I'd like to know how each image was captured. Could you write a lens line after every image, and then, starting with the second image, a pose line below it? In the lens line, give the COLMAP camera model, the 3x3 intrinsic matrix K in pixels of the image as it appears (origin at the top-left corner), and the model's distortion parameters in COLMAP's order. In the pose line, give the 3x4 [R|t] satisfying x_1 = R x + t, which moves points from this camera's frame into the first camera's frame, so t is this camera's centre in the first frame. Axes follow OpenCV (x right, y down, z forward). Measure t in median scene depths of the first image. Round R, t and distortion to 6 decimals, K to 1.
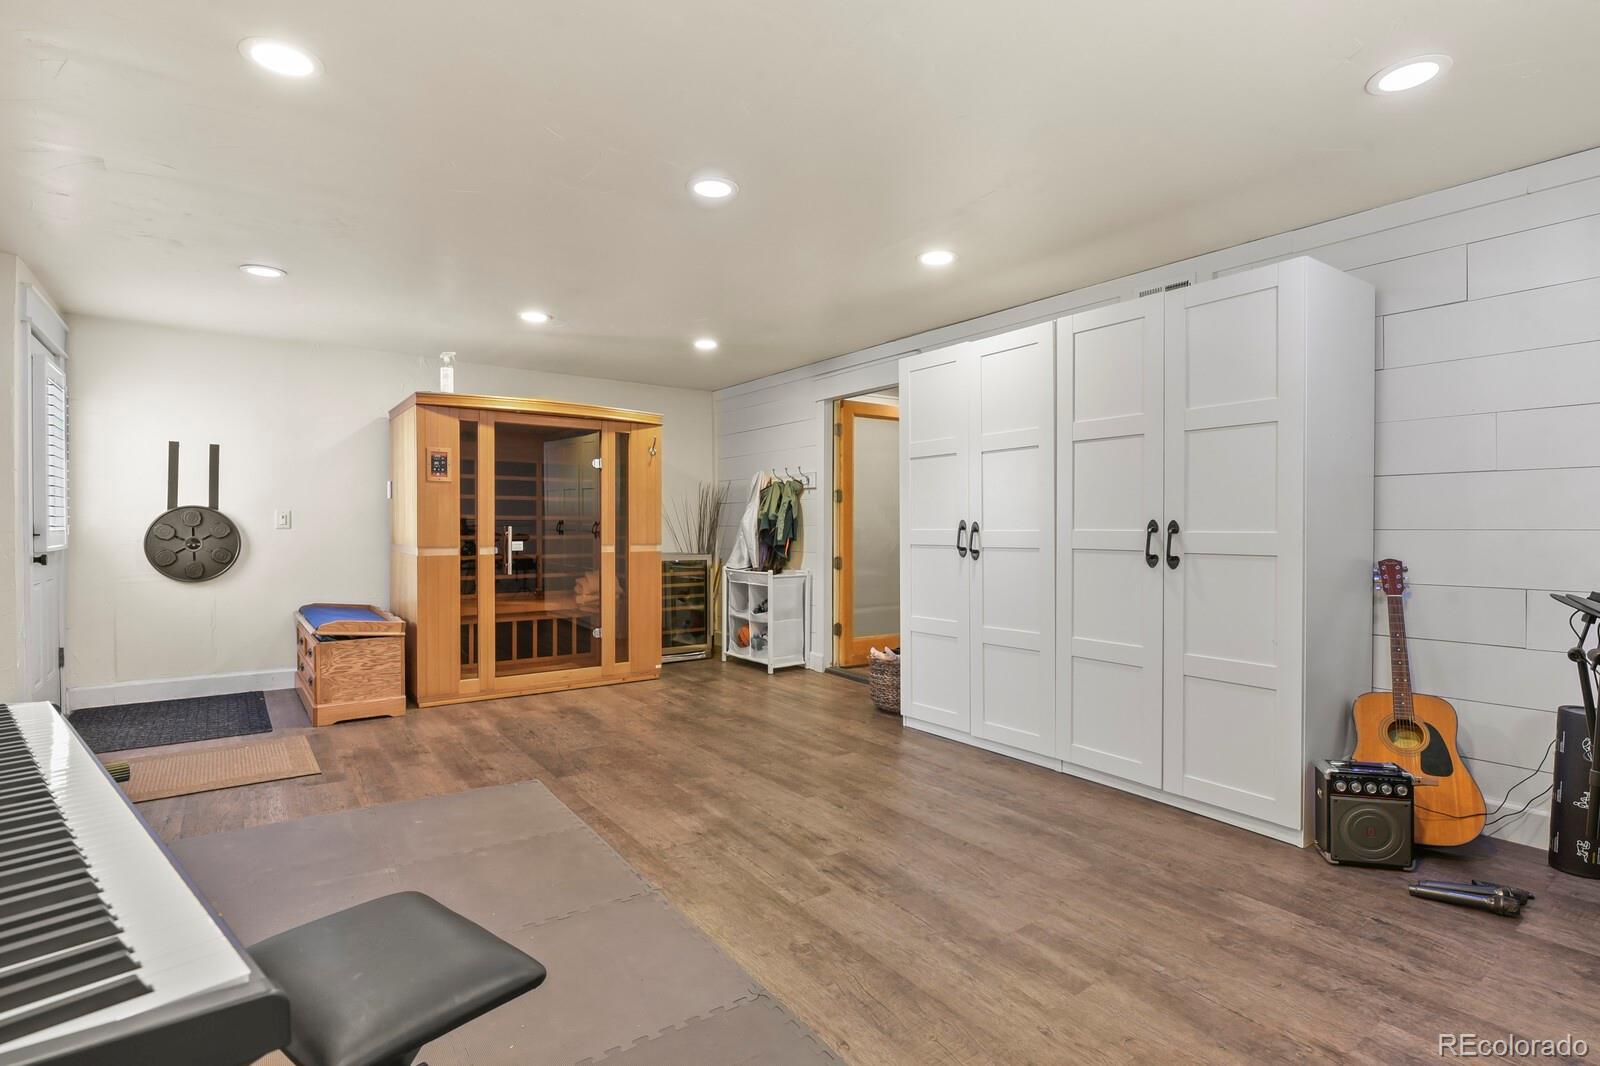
lens RADIAL K [[775.6, 0, 810.5], [0, 775.6, 534.9], [0, 0, 1]] dist [-0.004115, -0.005903]
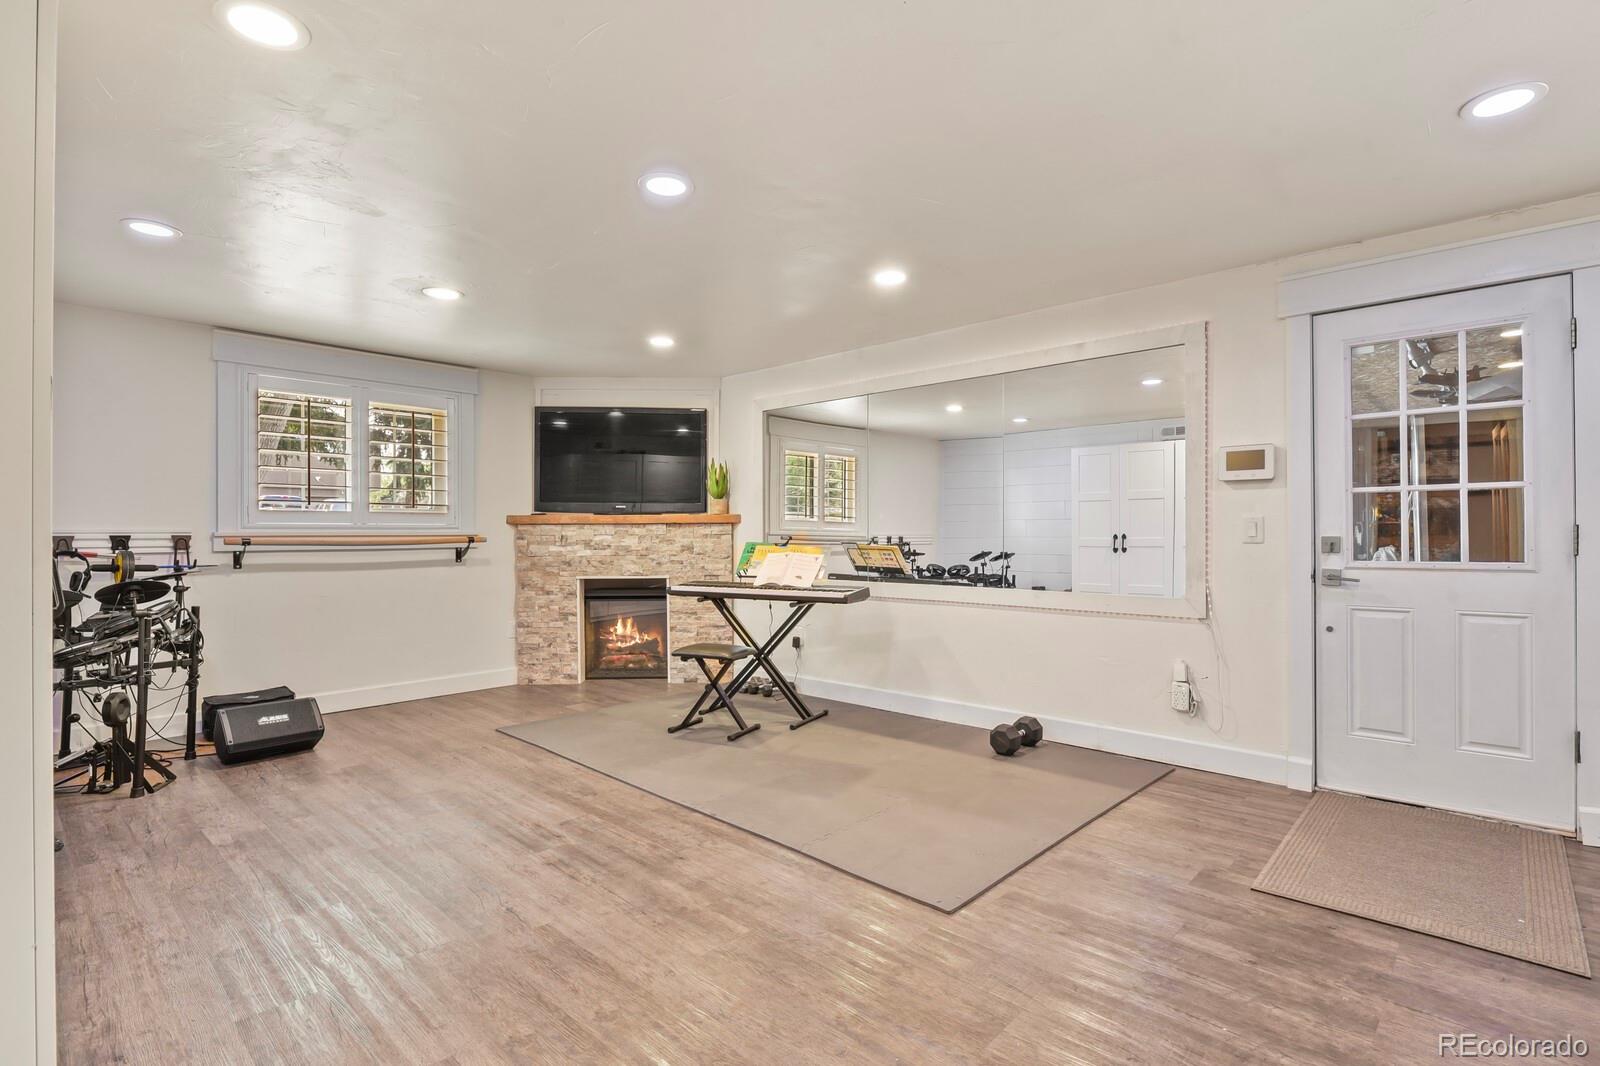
lens RADIAL K [[775.6, 0, 810.5], [0, 775.6, 534.9], [0, 0, 1]] dist [-0.004115, -0.005903]
pose [[-0.982549, -0.000475, -0.186001, -0.129510], [-0.002675, 0.999929, 0.011576, -0.034765], [0.185983, 0.011871, -0.982481, 2.091179]]
